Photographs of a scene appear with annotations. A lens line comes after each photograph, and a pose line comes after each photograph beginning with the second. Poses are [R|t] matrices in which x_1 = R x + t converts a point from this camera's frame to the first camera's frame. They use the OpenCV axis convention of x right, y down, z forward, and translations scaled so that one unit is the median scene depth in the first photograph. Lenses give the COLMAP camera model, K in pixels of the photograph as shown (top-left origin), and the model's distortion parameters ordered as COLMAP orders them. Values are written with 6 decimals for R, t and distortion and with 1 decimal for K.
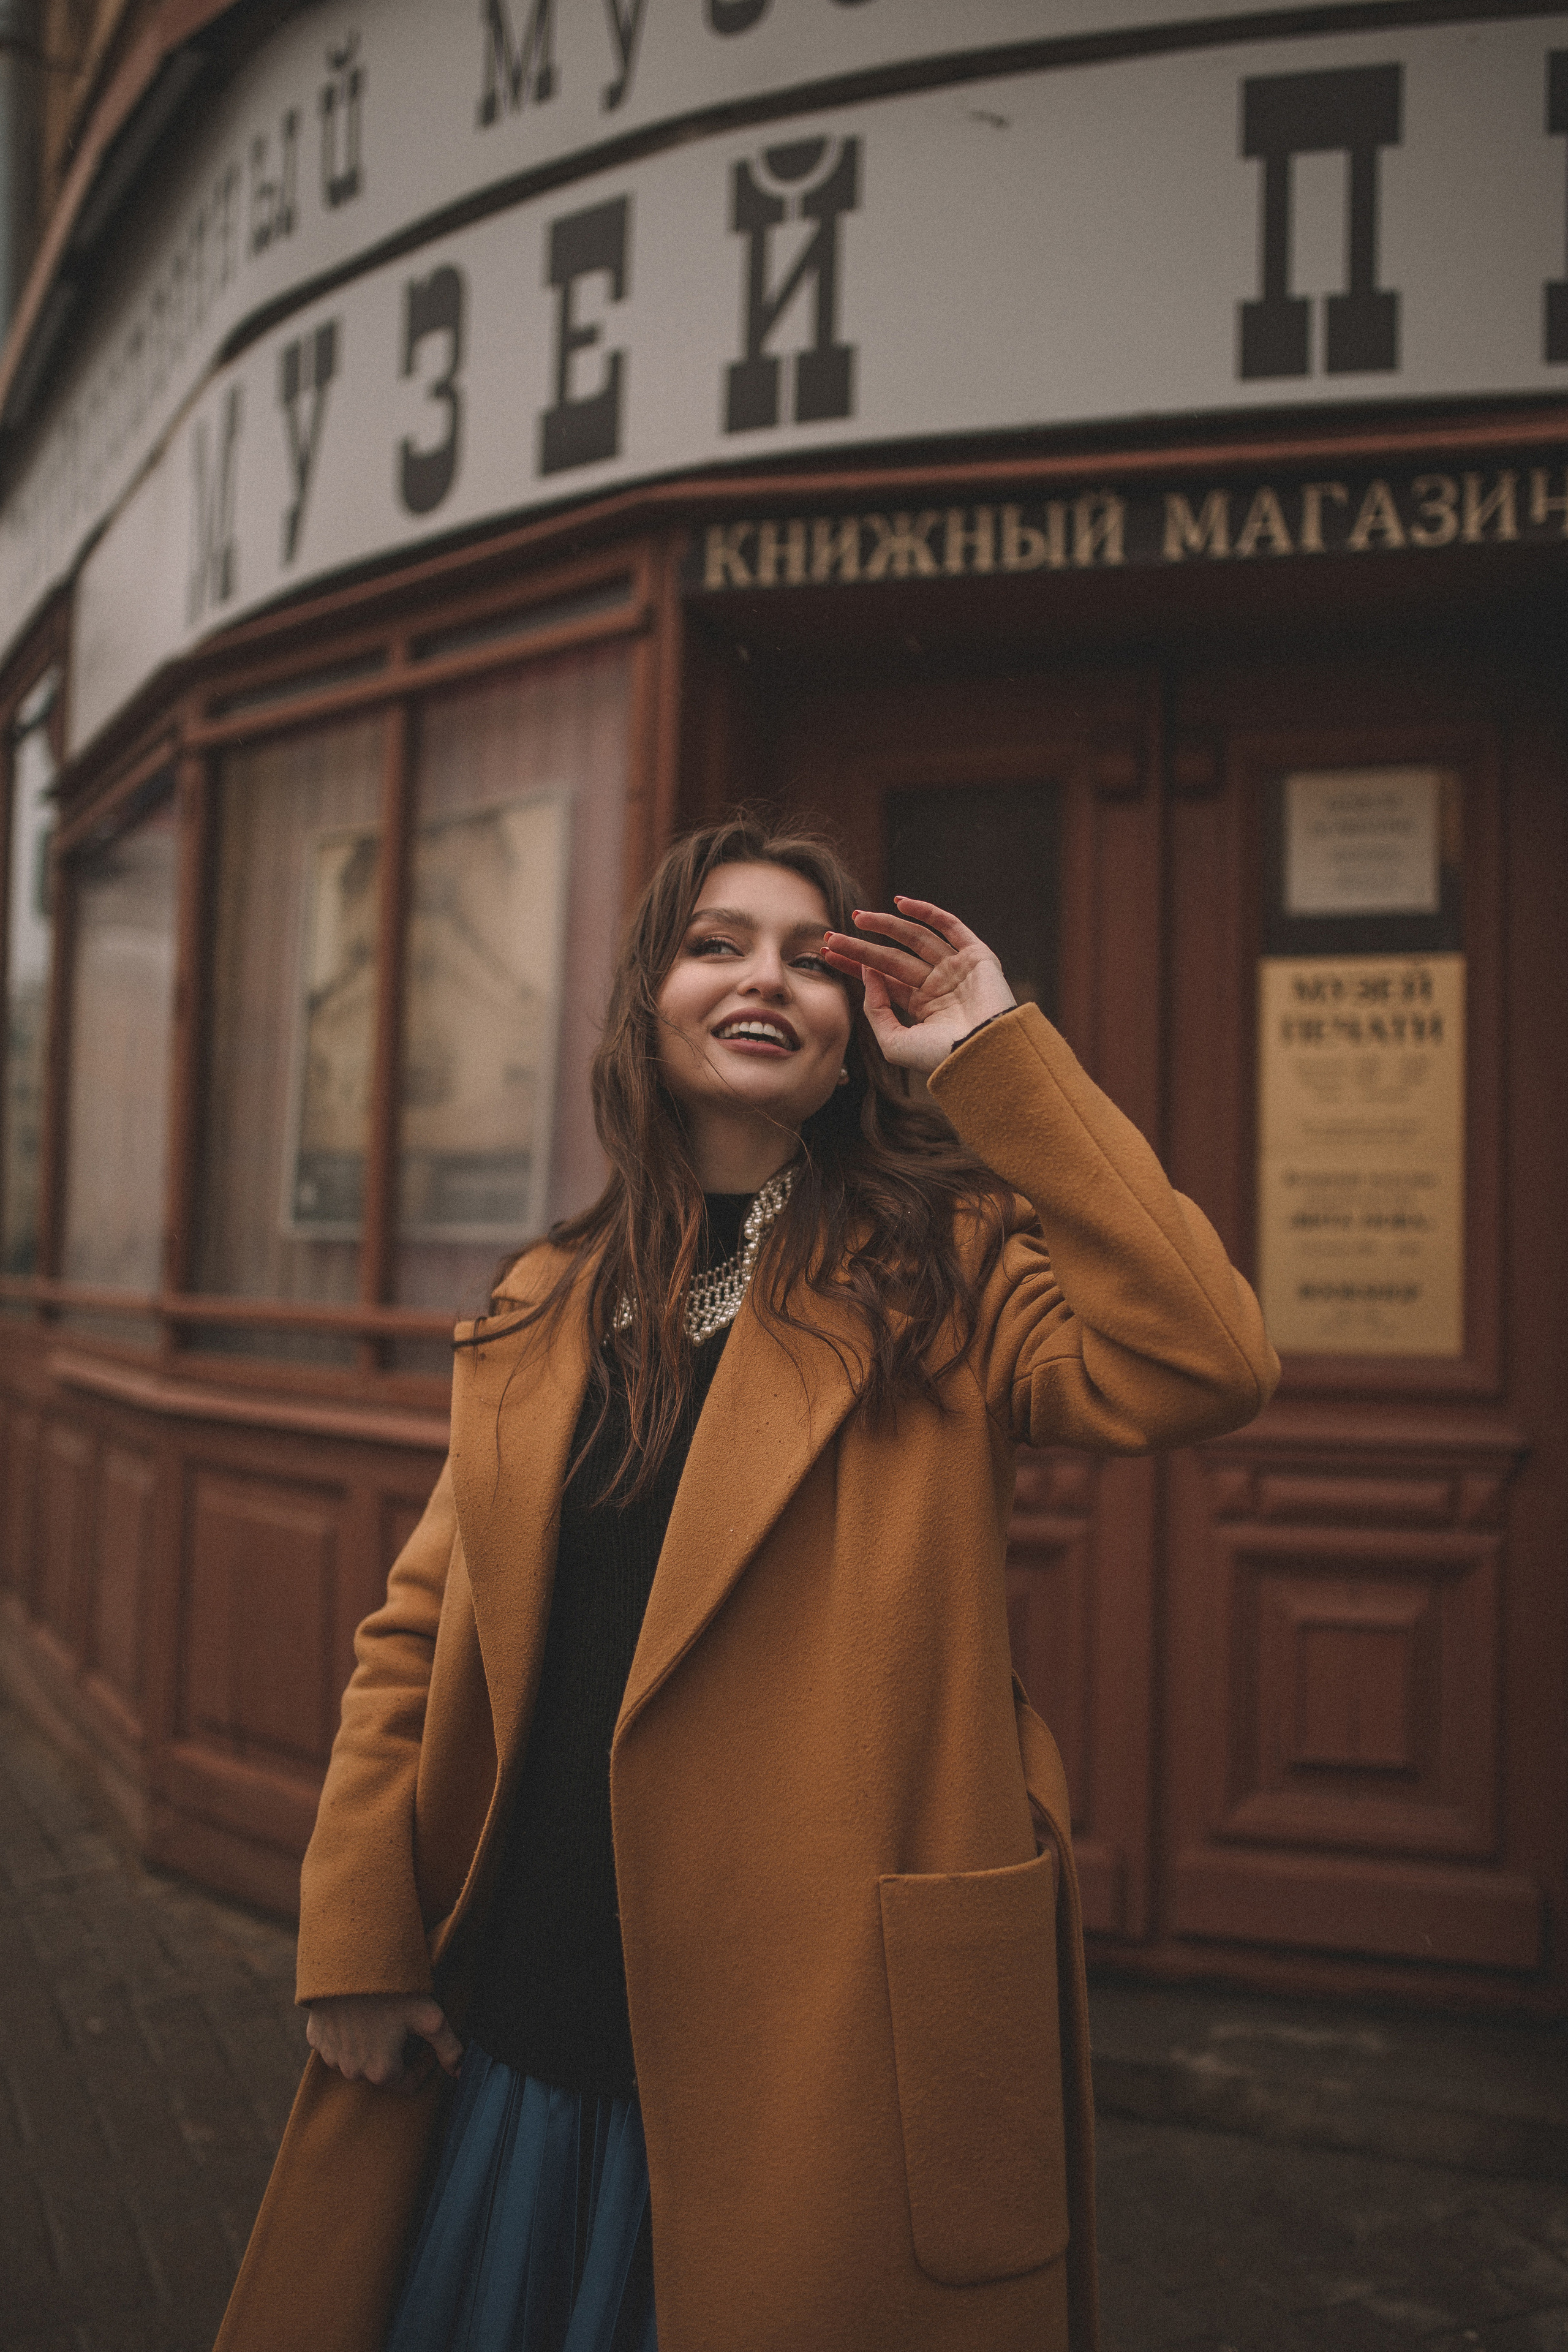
lens RADIAL K [[2285.0, 0, 784.0], [0, 2285.0, 1176.0], [0, 0, 1]] dist [-0.058745, 0.084031]
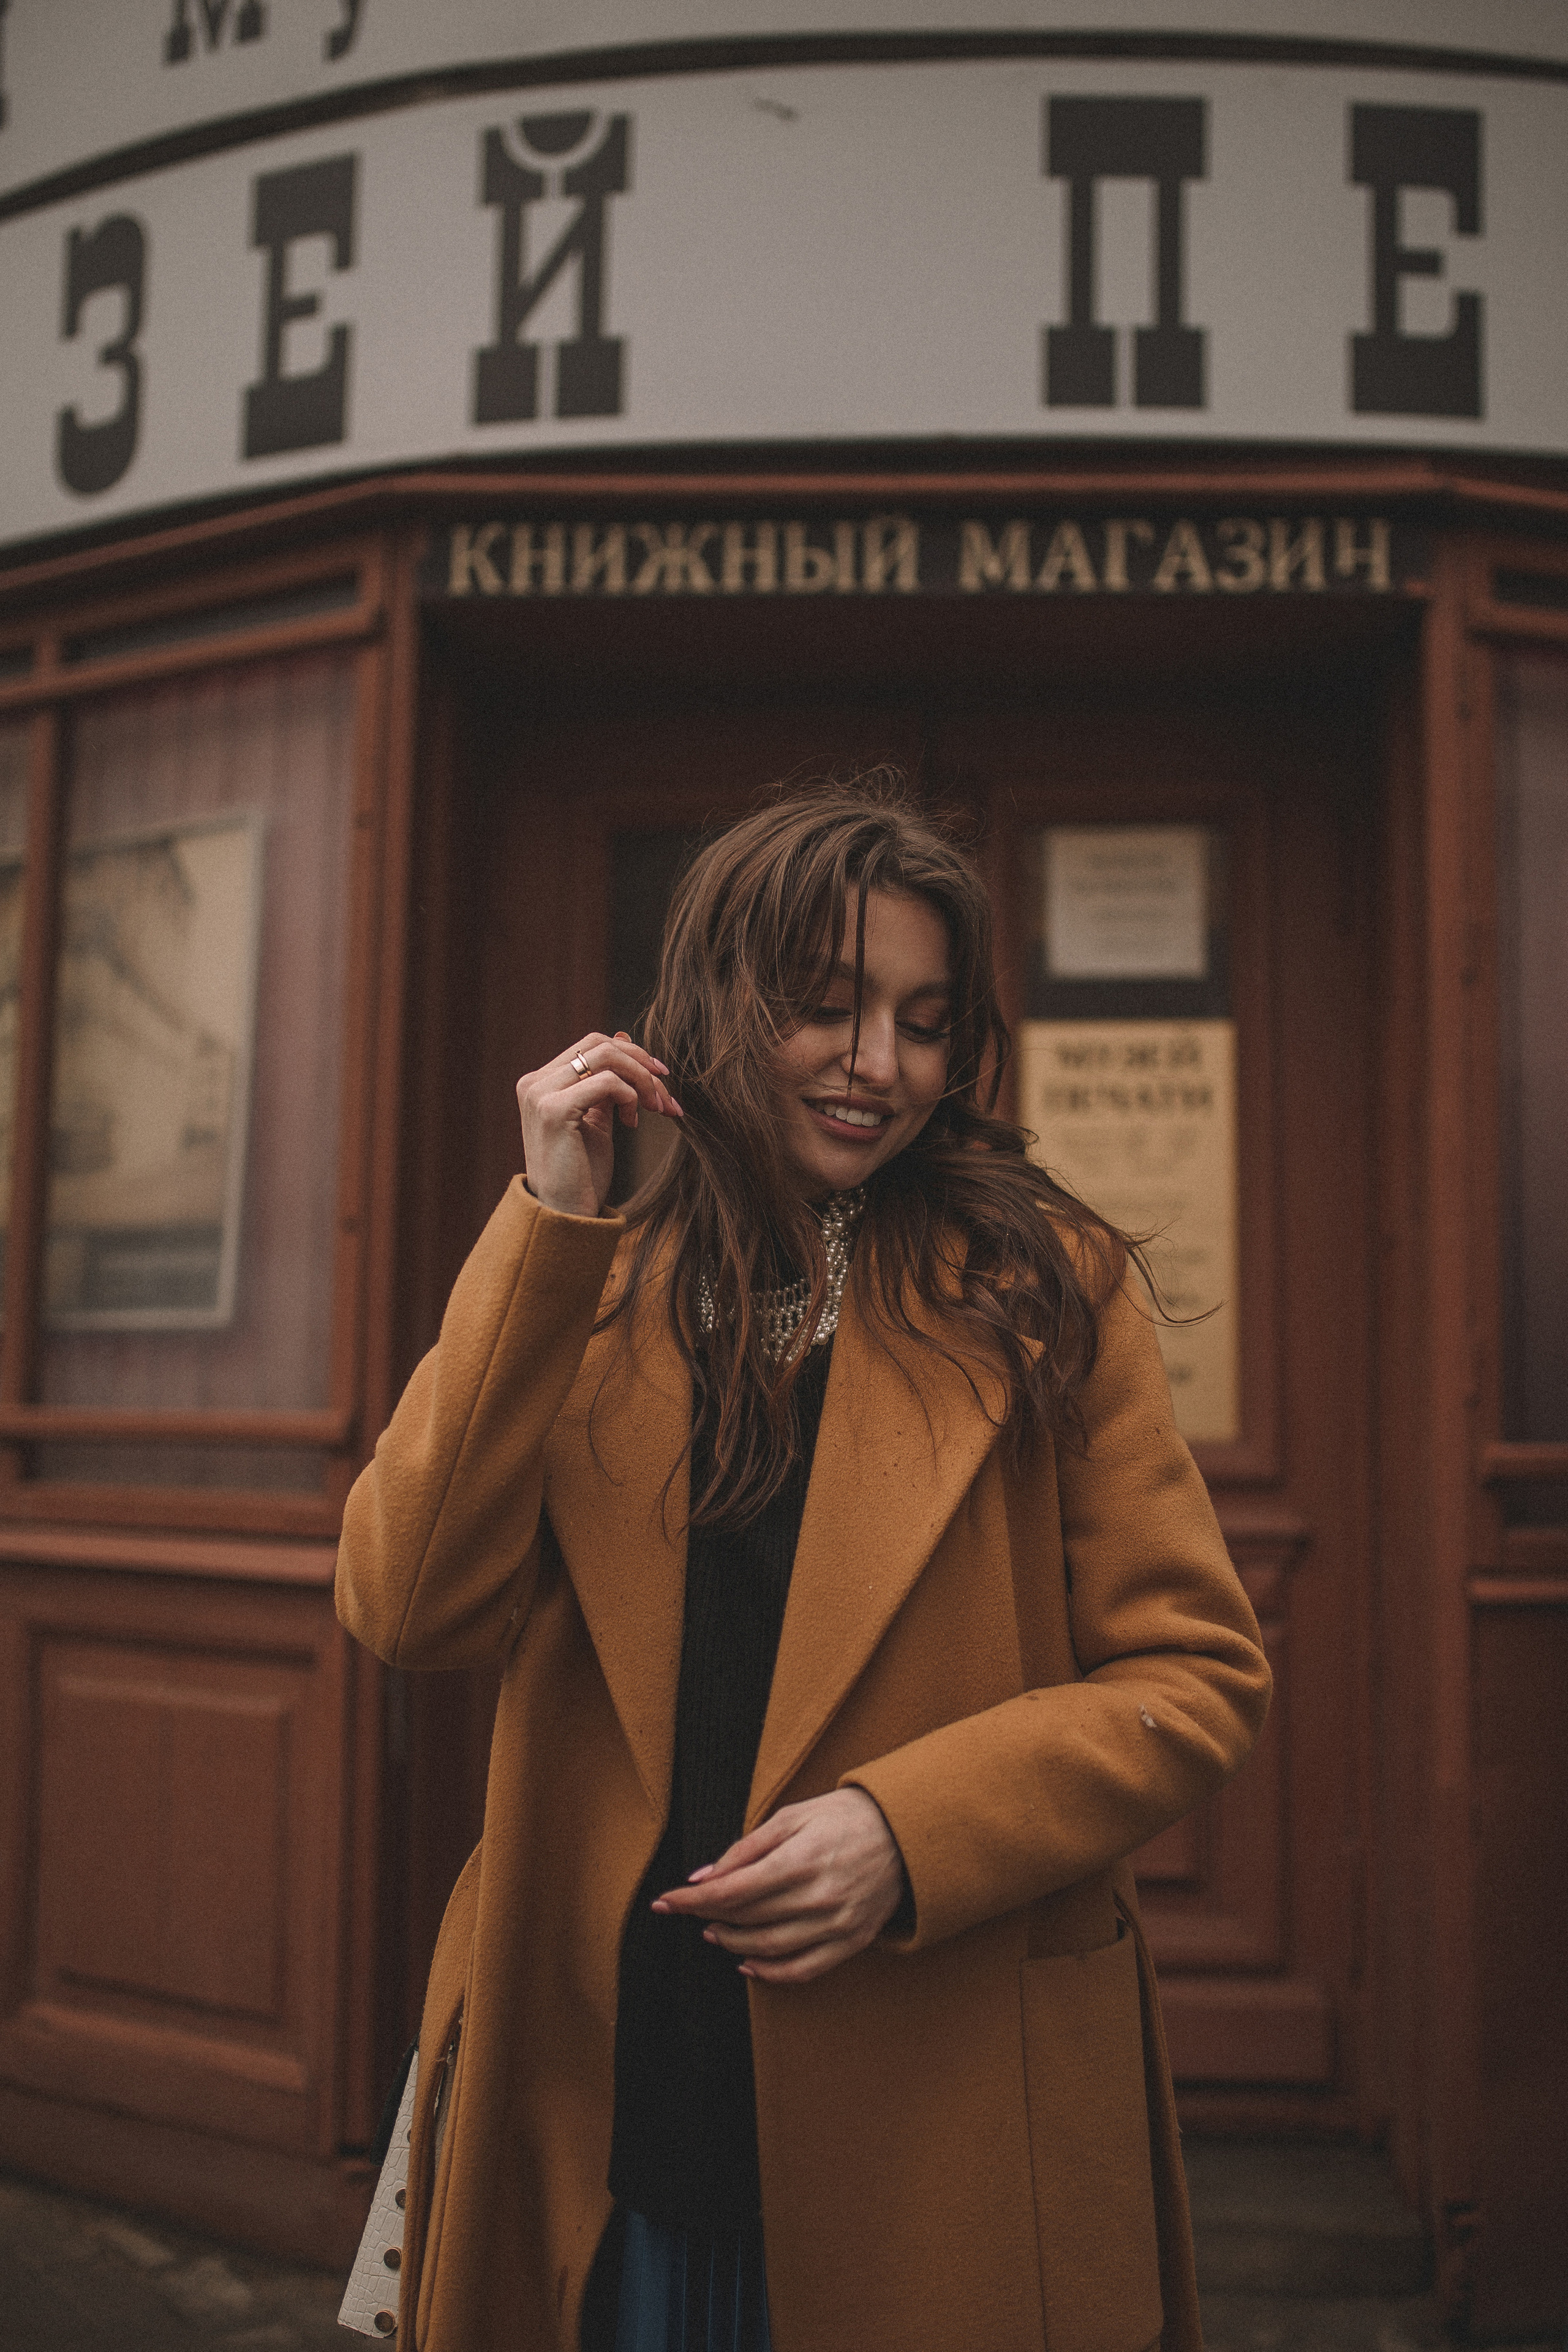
lens RADIAL K [[2519.7, 0, 794.8], [0, 2519.7, 1230.7], [0, 0, 1]] dist [-0.067627, 0.105507]
pose [[0.972402, 0.005672, 0.233244, -0.131516], [0.002028, 0.999461, -0.032760, 0.025829], [-0.233304, 0.032329, 0.971866, 0.015549]]
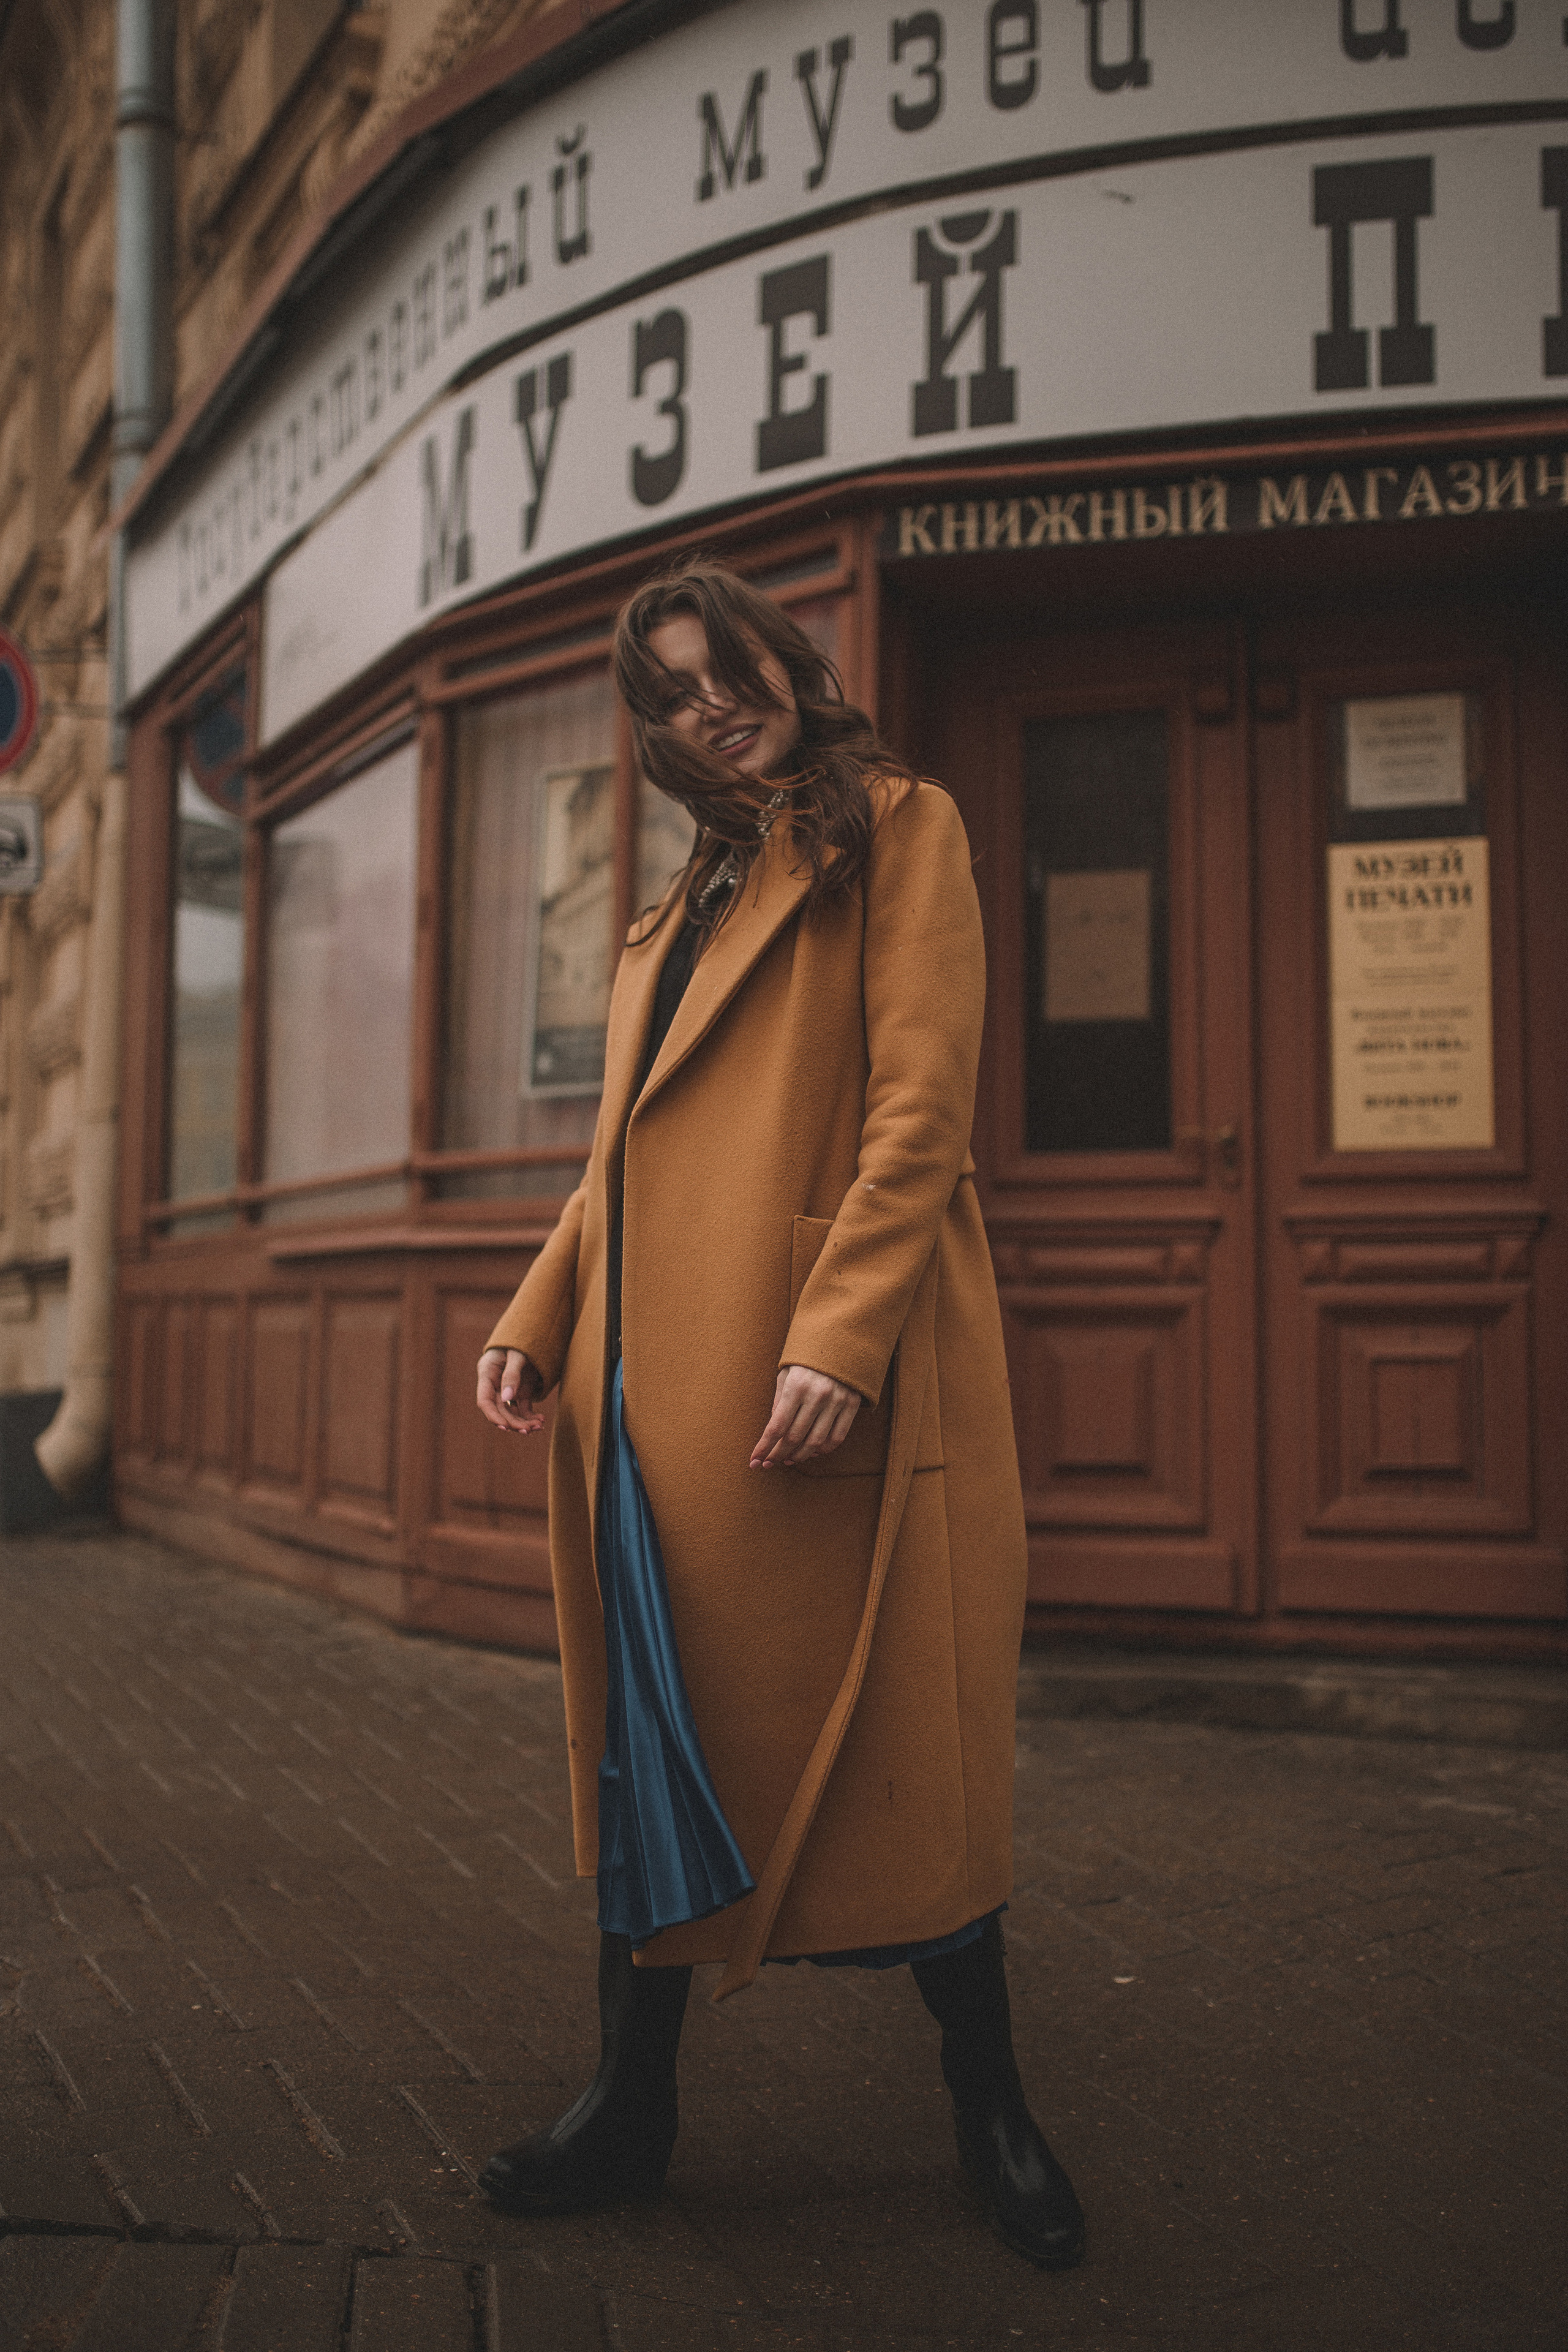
lens RADIAL K [[2343.6, 0, 790.0], [0, 2343.6, 1175.5], [0, 0, 1]] dist [-0.064872, 0.098119]
pose [[0.999620, -0.013724, 0.023920, -0.133116], [0.014396, 0.999500, -0.028154, 0.129573], [-0.023522, 0.028488, 0.999317, -0.310471]]
